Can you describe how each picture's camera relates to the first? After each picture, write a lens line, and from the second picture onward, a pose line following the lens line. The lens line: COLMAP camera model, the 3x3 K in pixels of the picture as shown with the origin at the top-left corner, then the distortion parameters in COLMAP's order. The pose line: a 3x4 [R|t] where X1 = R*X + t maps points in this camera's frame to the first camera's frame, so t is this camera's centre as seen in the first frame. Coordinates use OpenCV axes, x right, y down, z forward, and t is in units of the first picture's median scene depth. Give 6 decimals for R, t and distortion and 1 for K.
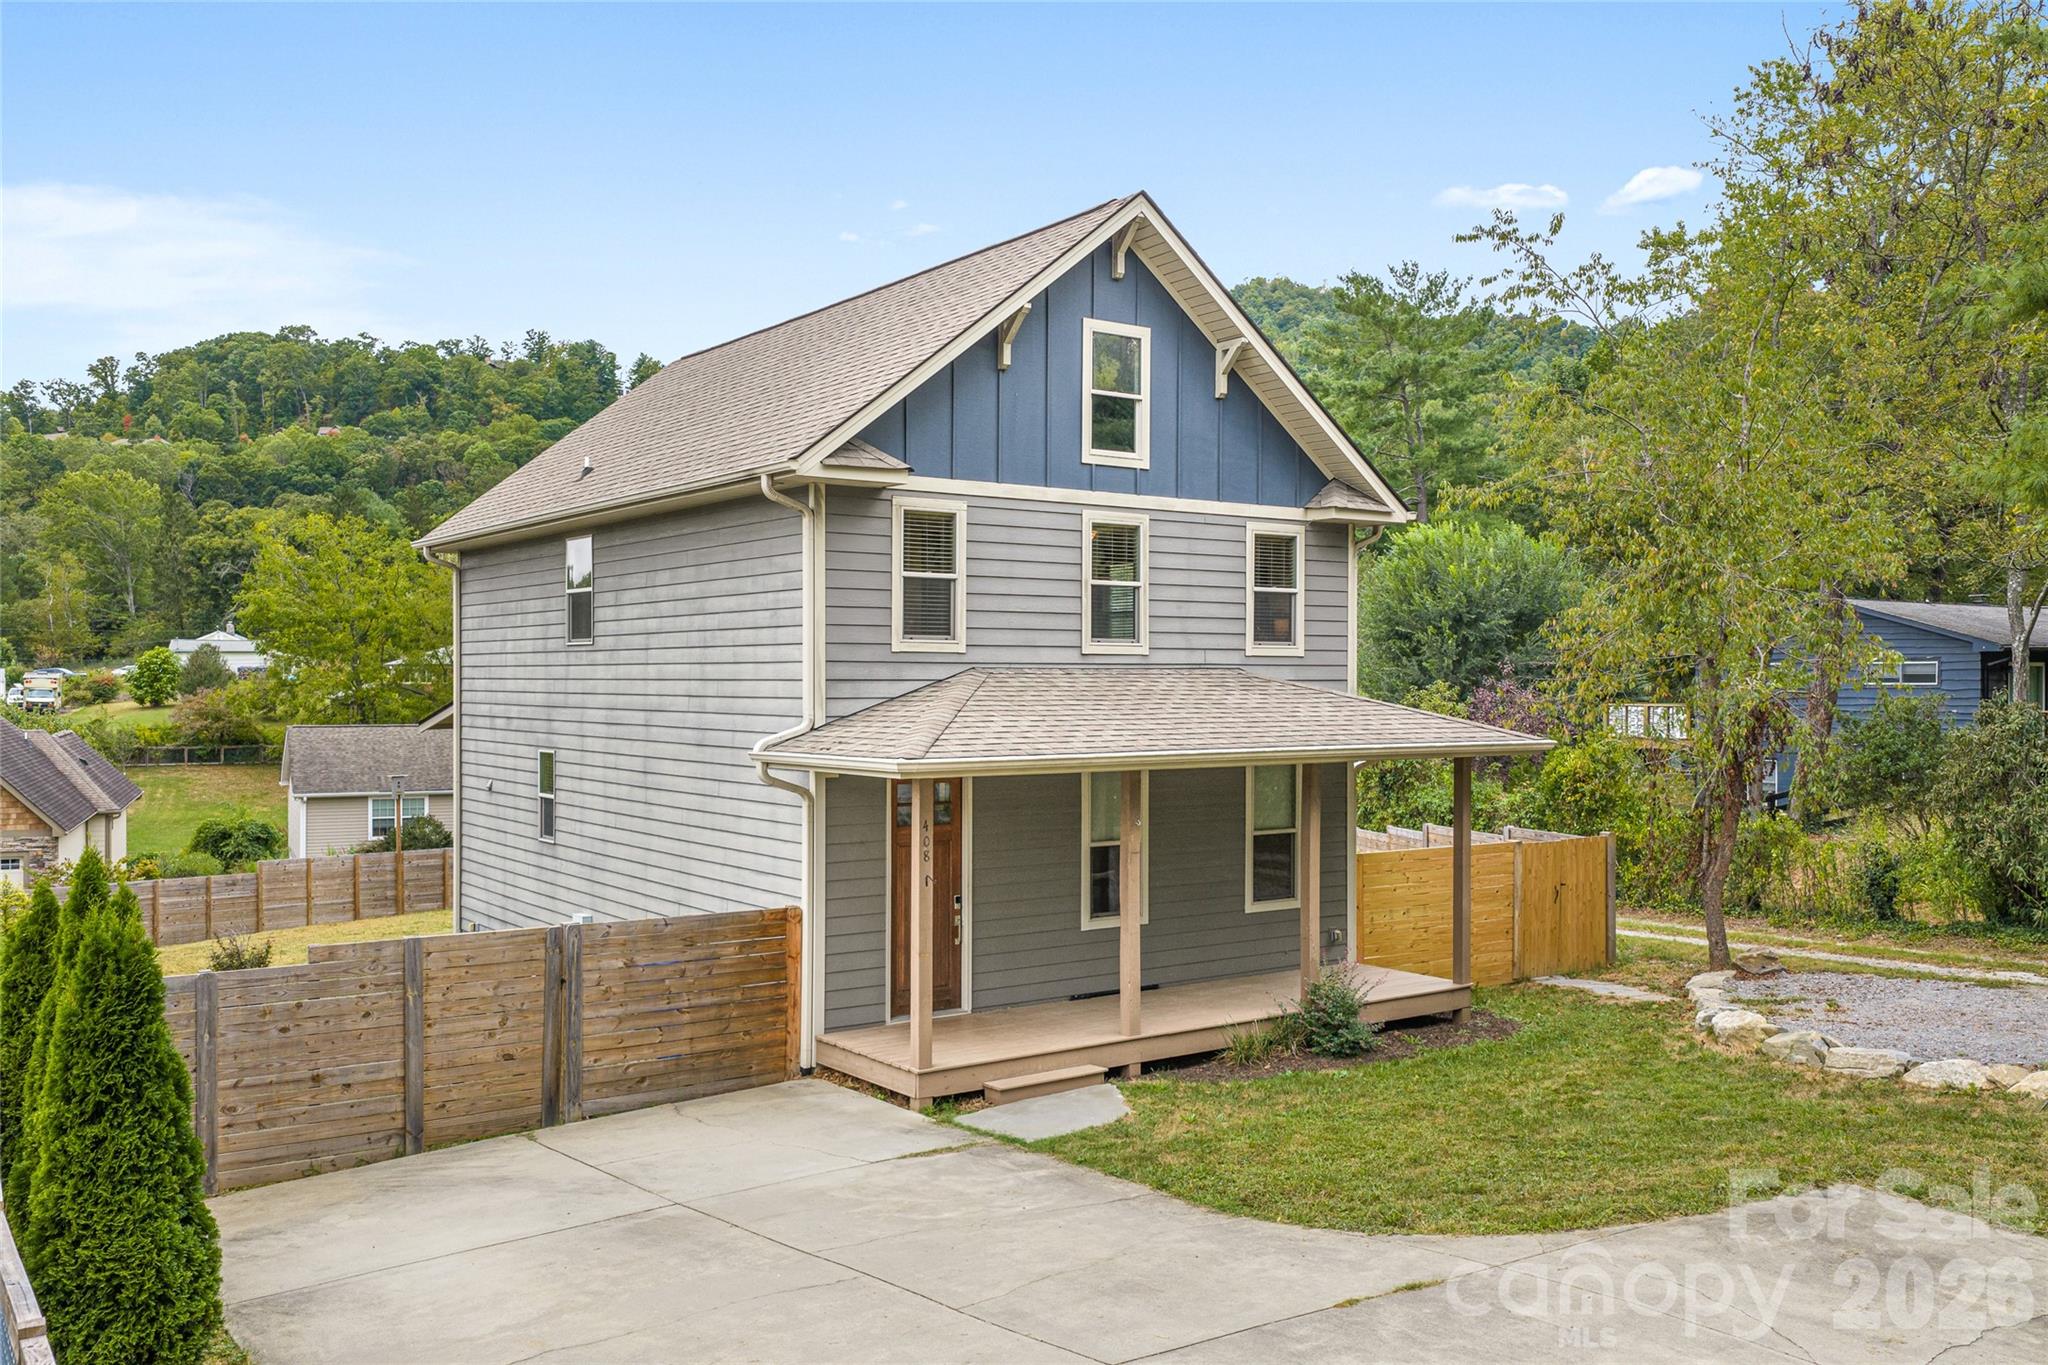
lens RADIAL K [[1718.9, 0, 1024.0], [0, 1718.9, 682.5], [0, 0, 1]] dist [0.006429, 0.002461]
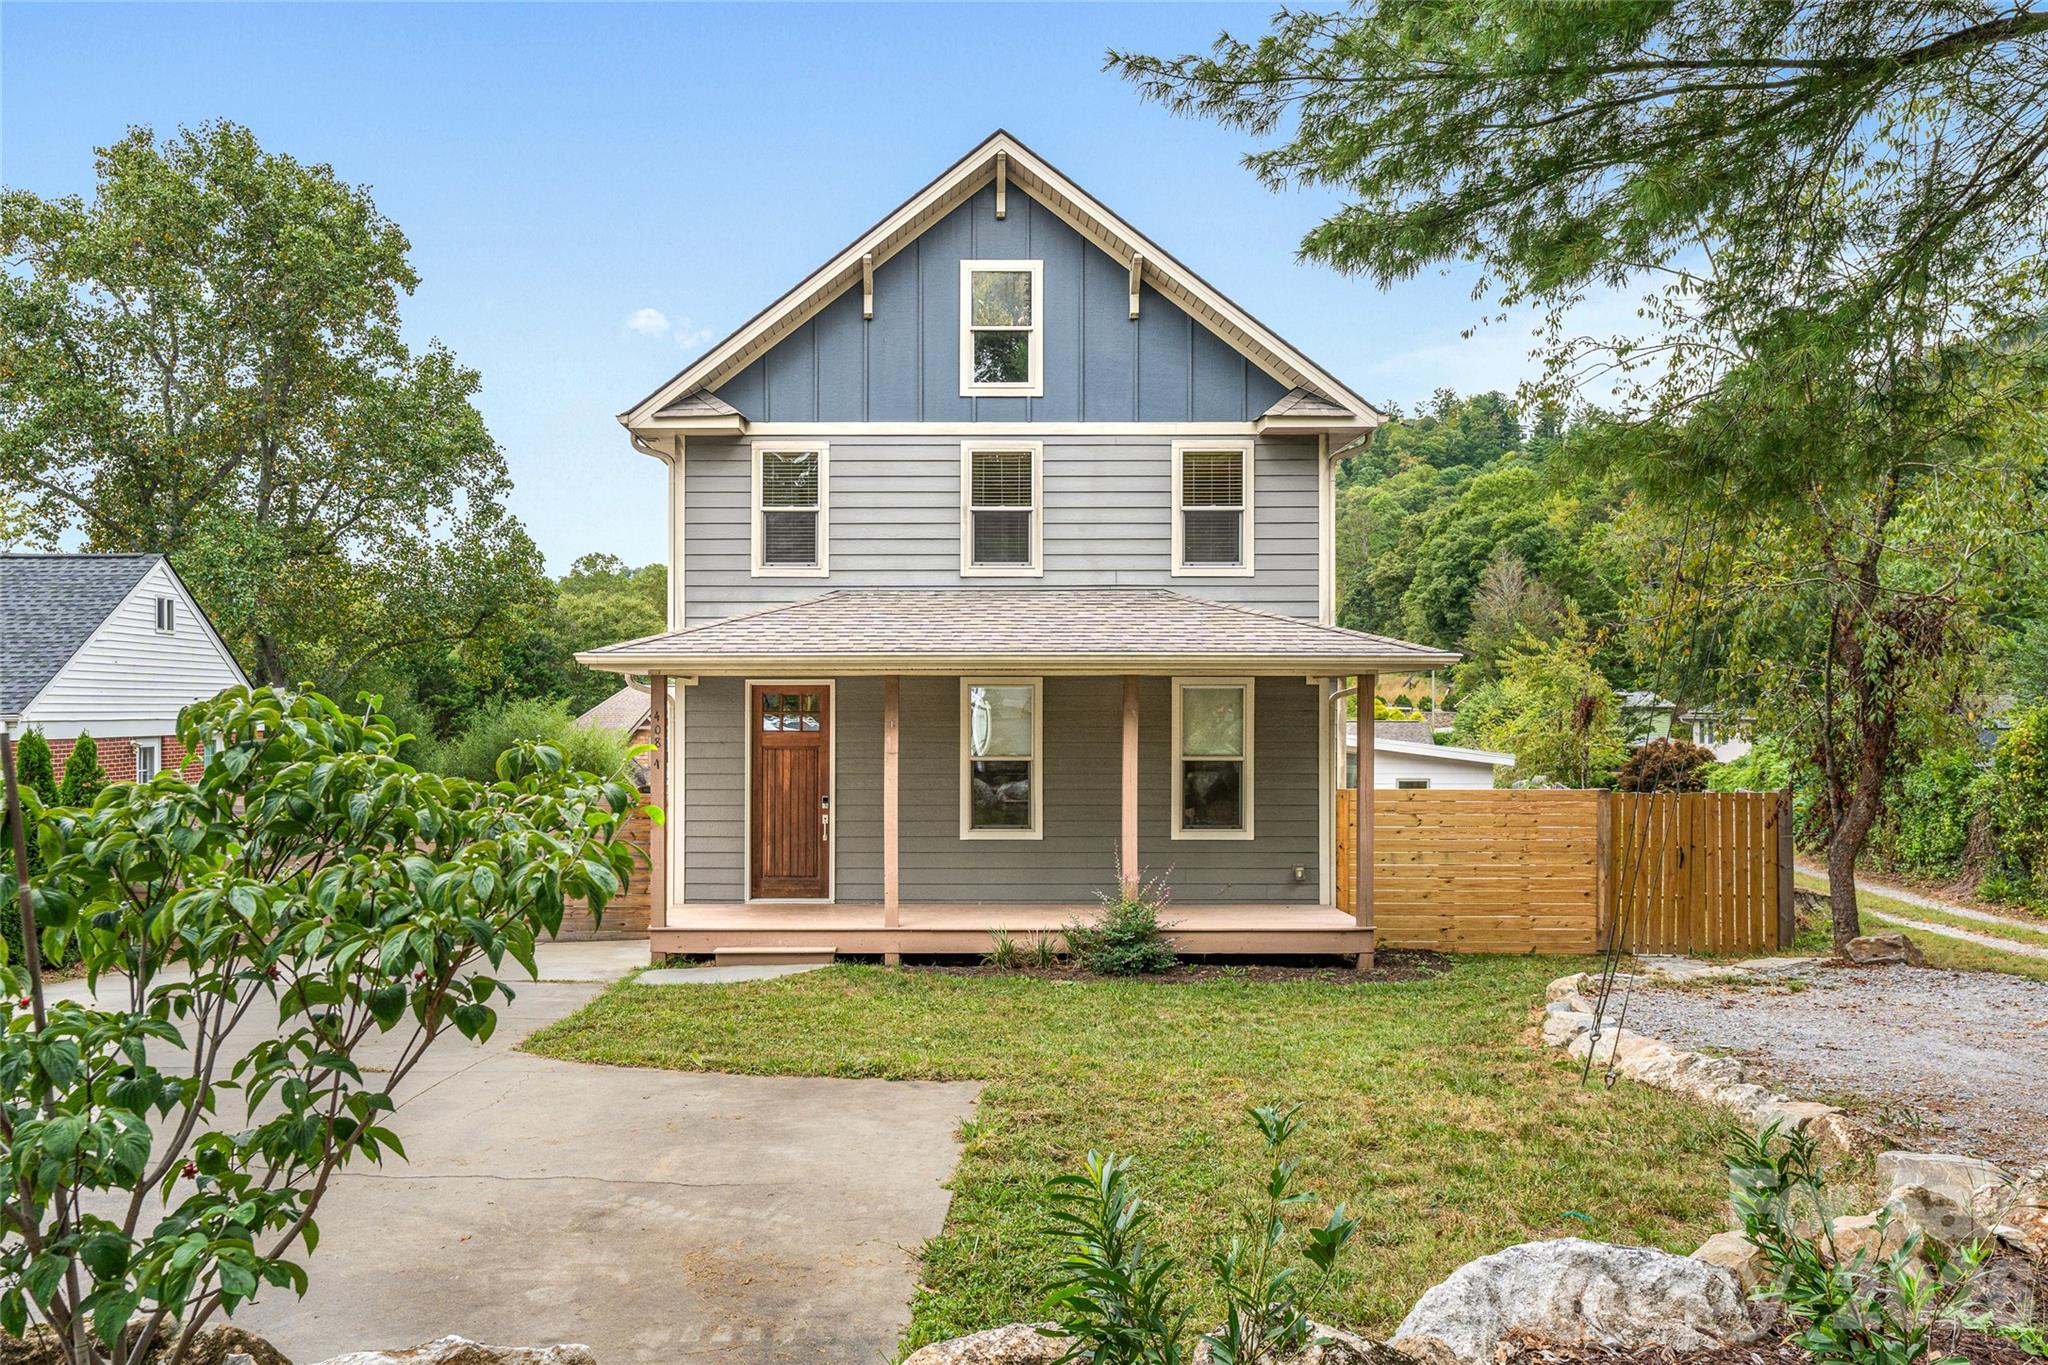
lens RADIAL K [[1527.7, 0, 913.2], [0, 1527.7, 685.8], [0, 0, 1]] dist [0.000218, 0.001255]
pose [[0.808842, -0.009836, -0.587943, 0.560346], [0.000606, 0.999874, -0.015894, 0.065146], [0.588025, 0.012499, 0.808746, 0.223906]]
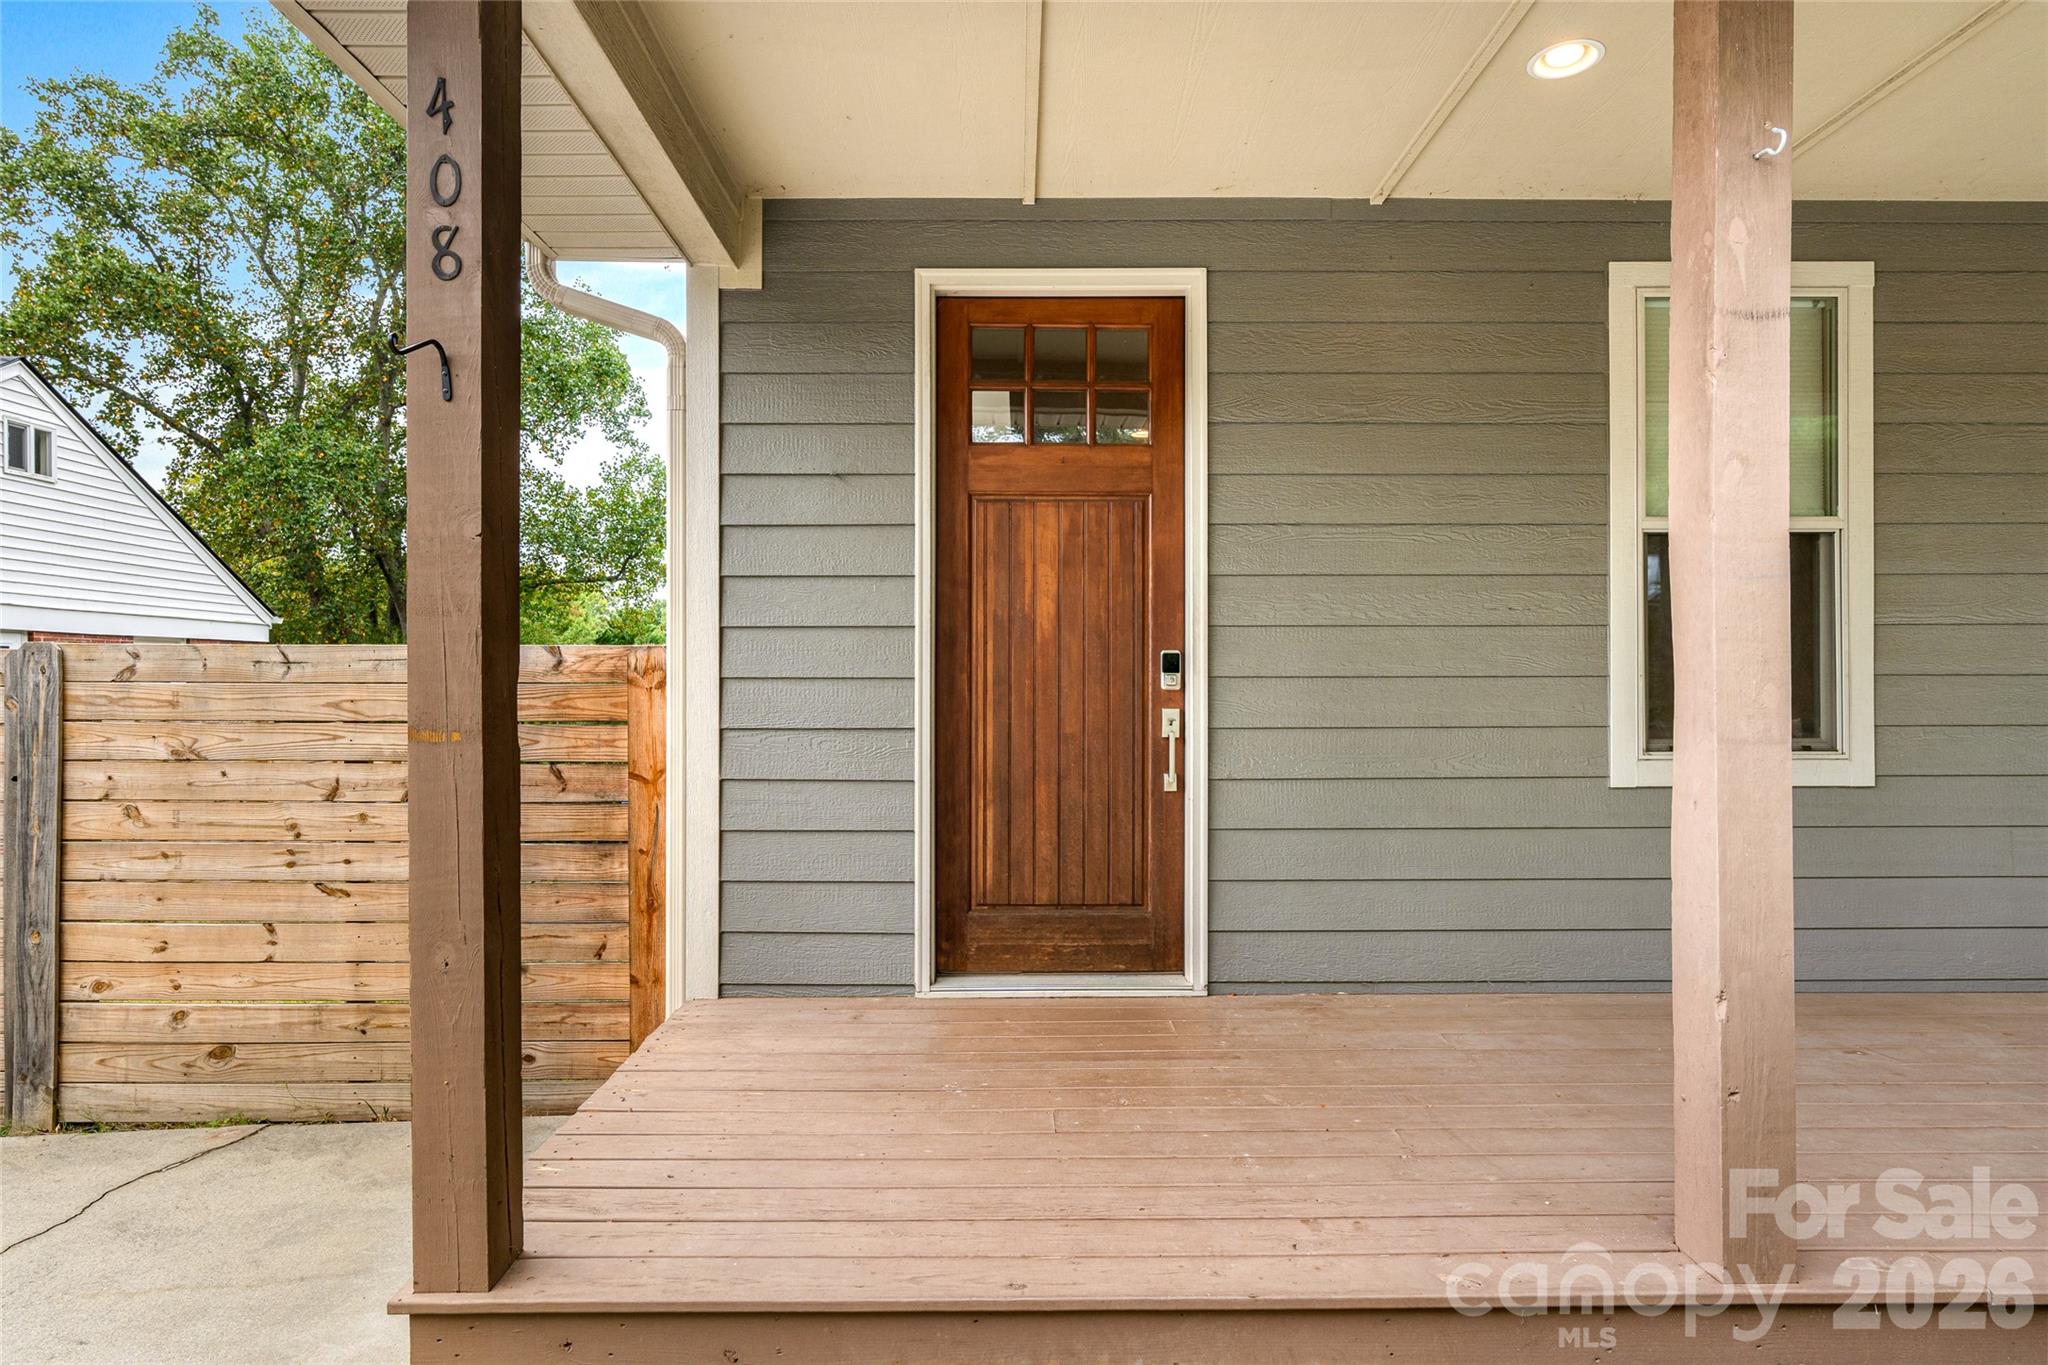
lens RADIAL K [[1121.7, 0, 1024.0], [0, 1121.7, 682.5], [0, 0, 1]] dist [-0.003491, -0.000120]
pose [[0.813787, -0.004008, -0.581150, 0.066349], [0.002446, 0.999991, -0.003471, 0.124936], [0.581158, 0.001403, 0.813789, 0.760120]]
